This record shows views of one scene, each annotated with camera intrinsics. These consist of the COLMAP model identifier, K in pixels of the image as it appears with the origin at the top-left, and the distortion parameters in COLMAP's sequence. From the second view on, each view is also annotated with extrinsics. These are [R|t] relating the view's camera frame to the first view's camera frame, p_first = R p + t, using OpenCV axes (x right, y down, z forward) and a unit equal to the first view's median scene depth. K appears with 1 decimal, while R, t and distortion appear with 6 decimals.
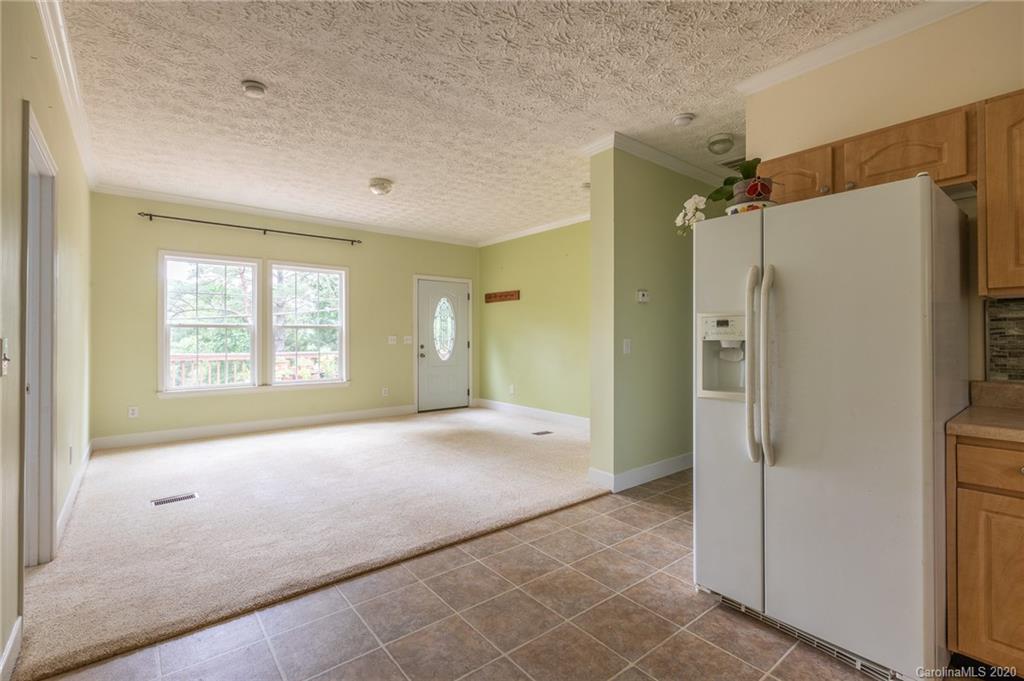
lens RADIAL K [[473.0, 0, 513.3], [0, 473.0, 337.8], [0, 0, 1]] dist [-0.010494, 0.001310]
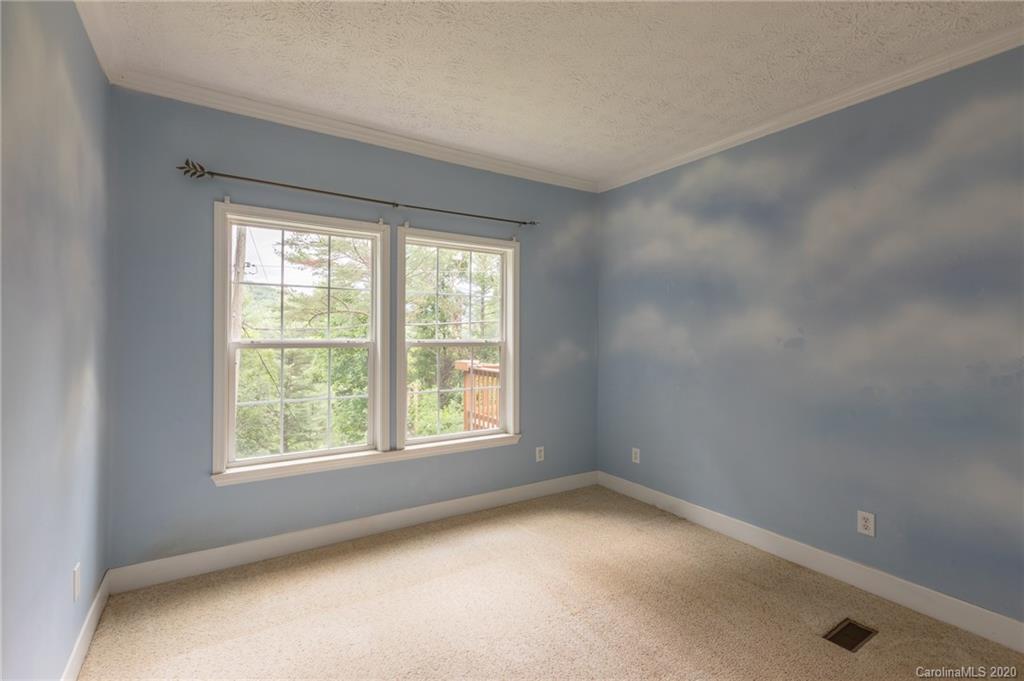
lens RADIAL K [[473.0, 0, 511.0], [0, 473.0, 334.4], [0, 0, 1]] dist [-0.010494, 0.001310]
pose [[0.994948, 0.003502, -0.100335, -0.277944], [-0.004073, 0.999977, -0.005490, -0.028511], [0.100313, 0.005871, 0.994939, 0.381465]]
